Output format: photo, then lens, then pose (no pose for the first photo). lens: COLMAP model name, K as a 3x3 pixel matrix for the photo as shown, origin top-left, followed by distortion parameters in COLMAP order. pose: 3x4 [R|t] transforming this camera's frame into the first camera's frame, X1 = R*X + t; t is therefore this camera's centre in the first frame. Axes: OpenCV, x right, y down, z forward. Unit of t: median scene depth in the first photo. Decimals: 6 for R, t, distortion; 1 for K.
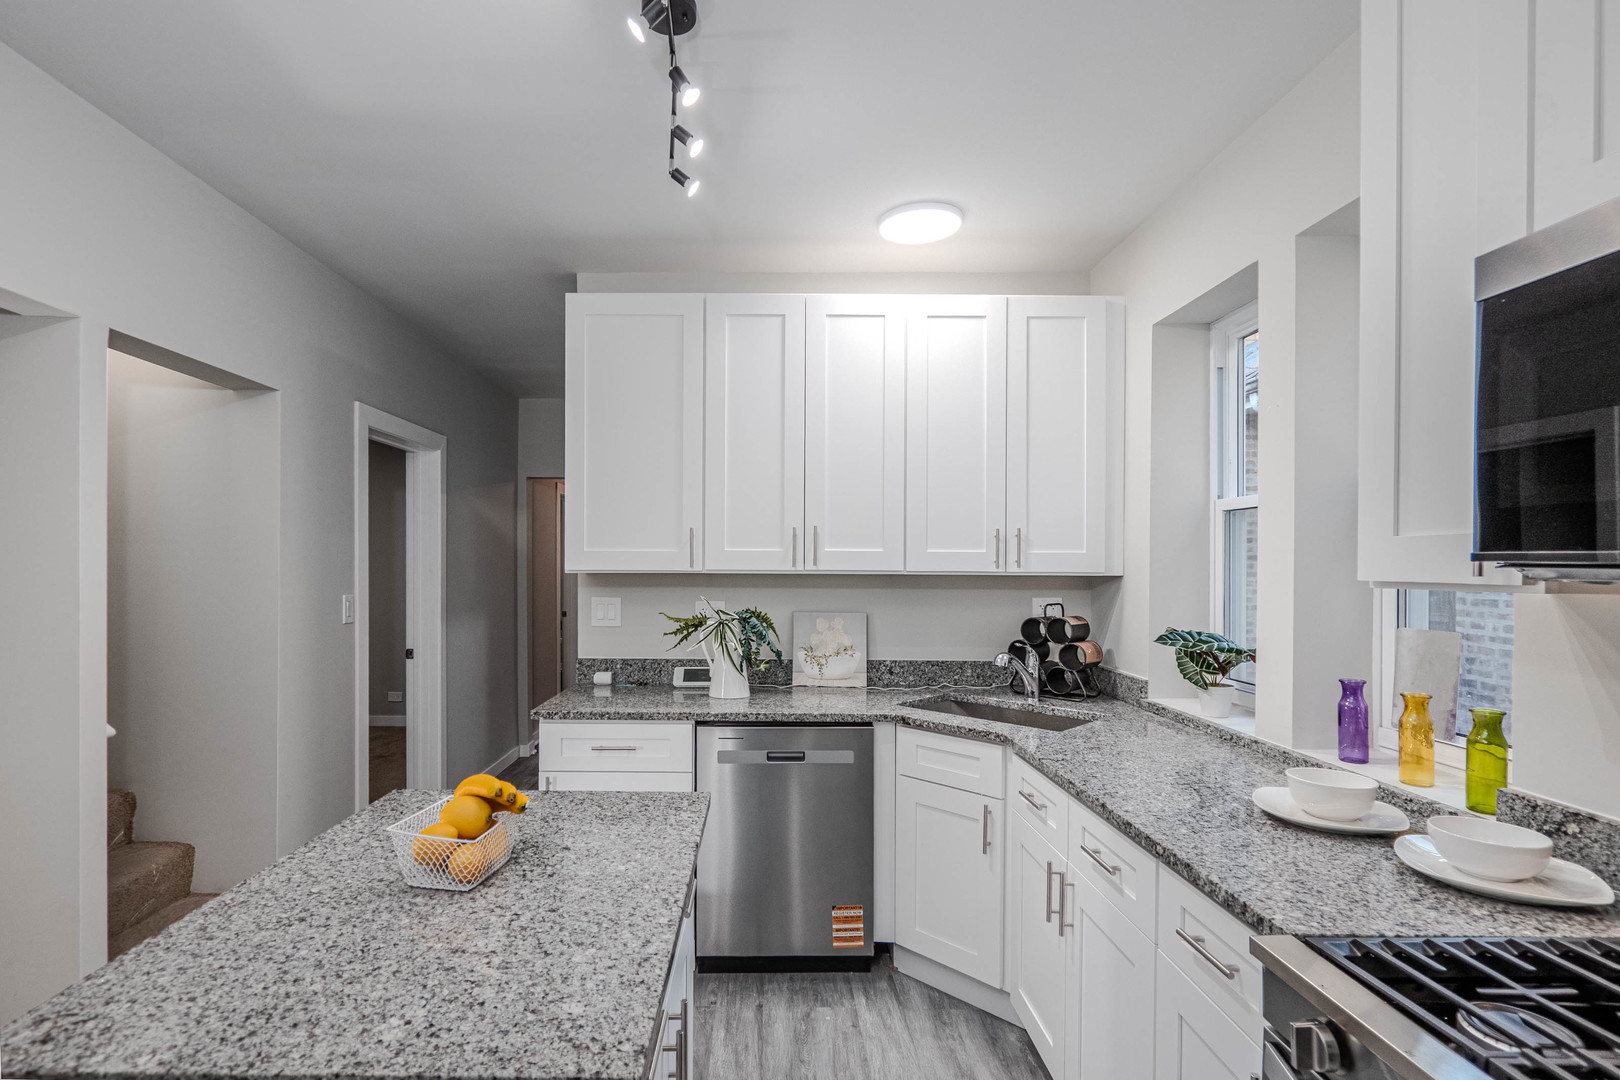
lens RADIAL K [[767.2, 0, 806.4], [0, 767.2, 561.5], [0, 0, 1]] dist [0.002824, 0.000487]
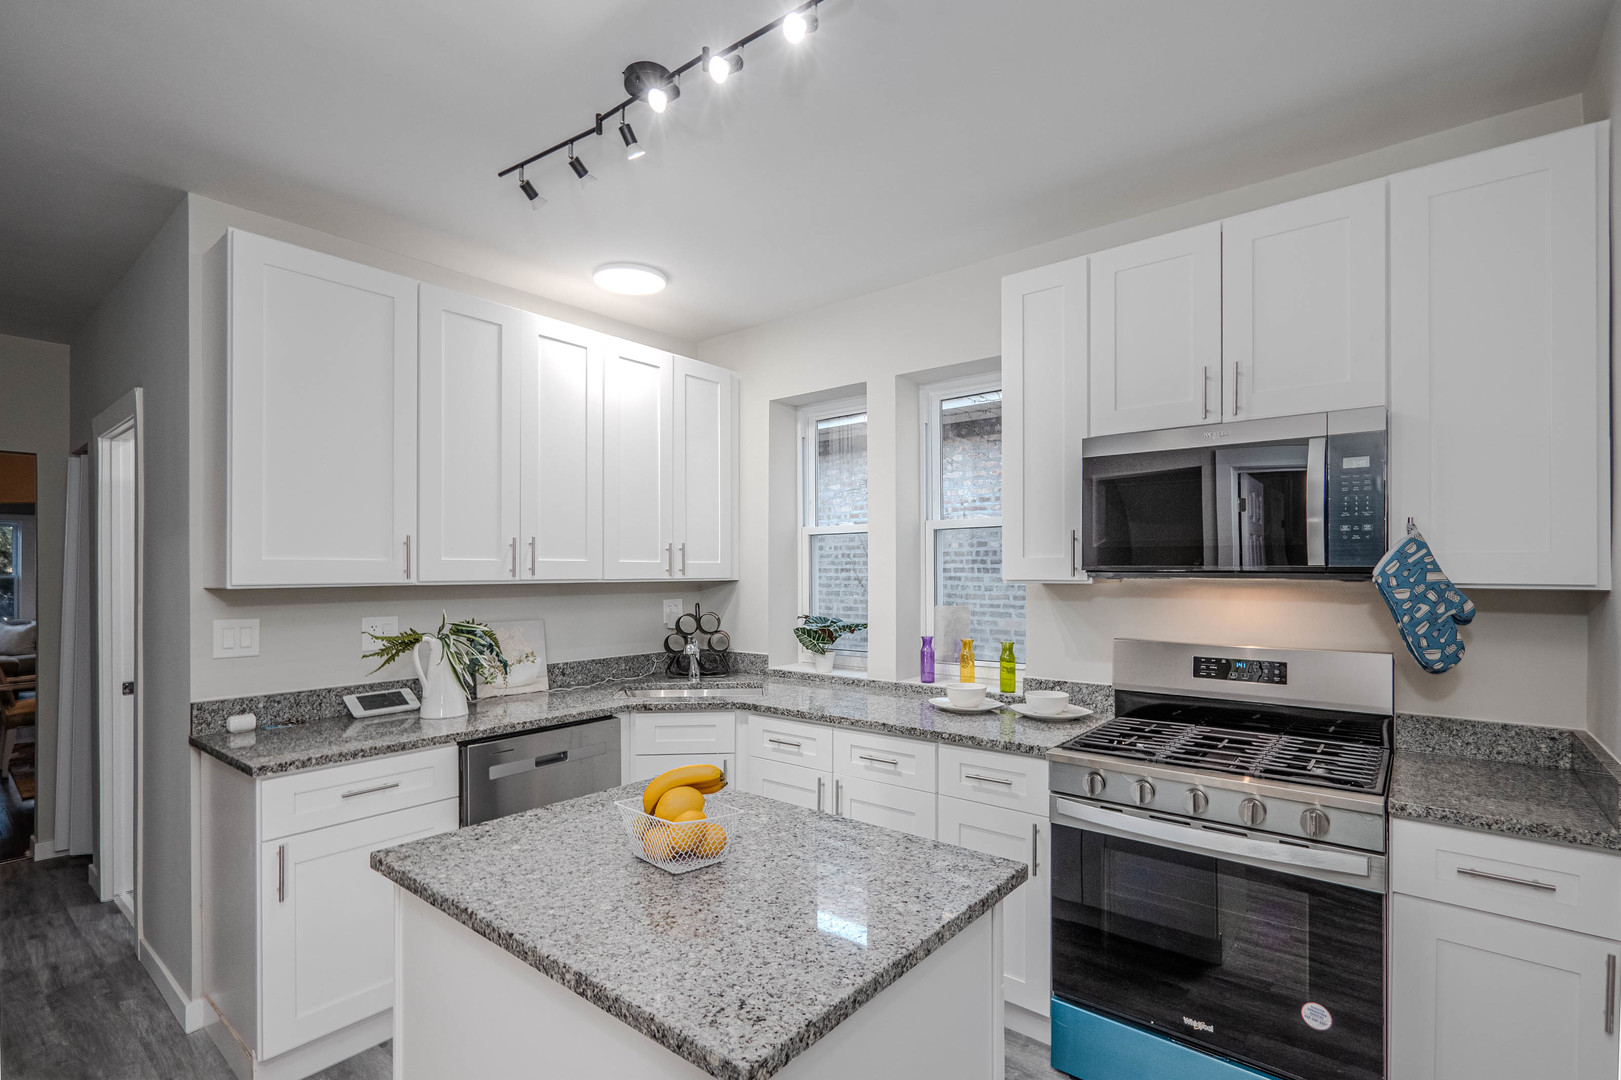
lens RADIAL K [[734.5, 0, 810.8], [0, 734.5, 560.2], [0, 0, 1]] dist [0.000464, 0.000216]
pose [[0.645287, 0.002951, 0.763935, -0.498682], [0.004541, 0.999960, -0.007698, -0.005760], [-0.763927, 0.008436, 0.645247, 0.075775]]
